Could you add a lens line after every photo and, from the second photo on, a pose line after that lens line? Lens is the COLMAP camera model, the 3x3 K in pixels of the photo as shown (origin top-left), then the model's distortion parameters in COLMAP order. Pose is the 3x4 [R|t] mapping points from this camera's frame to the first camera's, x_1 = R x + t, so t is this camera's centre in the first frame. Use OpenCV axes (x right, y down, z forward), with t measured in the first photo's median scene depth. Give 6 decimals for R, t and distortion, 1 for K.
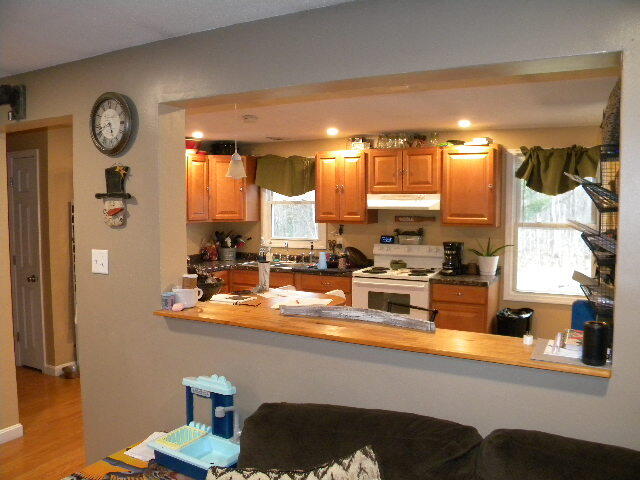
lens RADIAL K [[538.6, 0, 320.0], [0, 538.6, 240.0], [0, 0, 1]] dist [-0.183379, 0.155615]
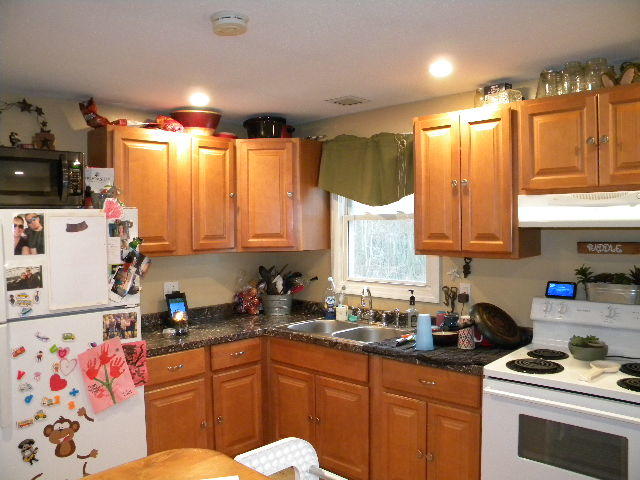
lens RADIAL K [[538.6, 0, 320.0], [0, 538.6, 240.0], [0, 0, 1]] dist [-0.183379, 0.155615]
pose [[0.962896, -0.005178, -0.269825, 0.042441], [-0.005249, 0.999267, -0.037909, -0.025998], [0.269823, 0.037919, 0.962163, 0.478839]]
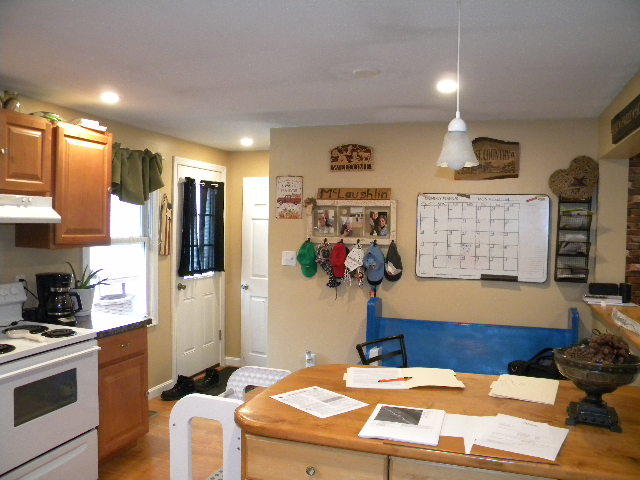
lens RADIAL K [[538.6, 0, 320.0], [0, 538.6, 240.0], [0, 0, 1]] dist [-0.183379, 0.155615]
pose [[-0.153641, -0.027399, 0.987747, -0.362761], [0.048235, 0.998216, 0.035193, -0.038124], [-0.986949, 0.053051, -0.152045, 0.693101]]
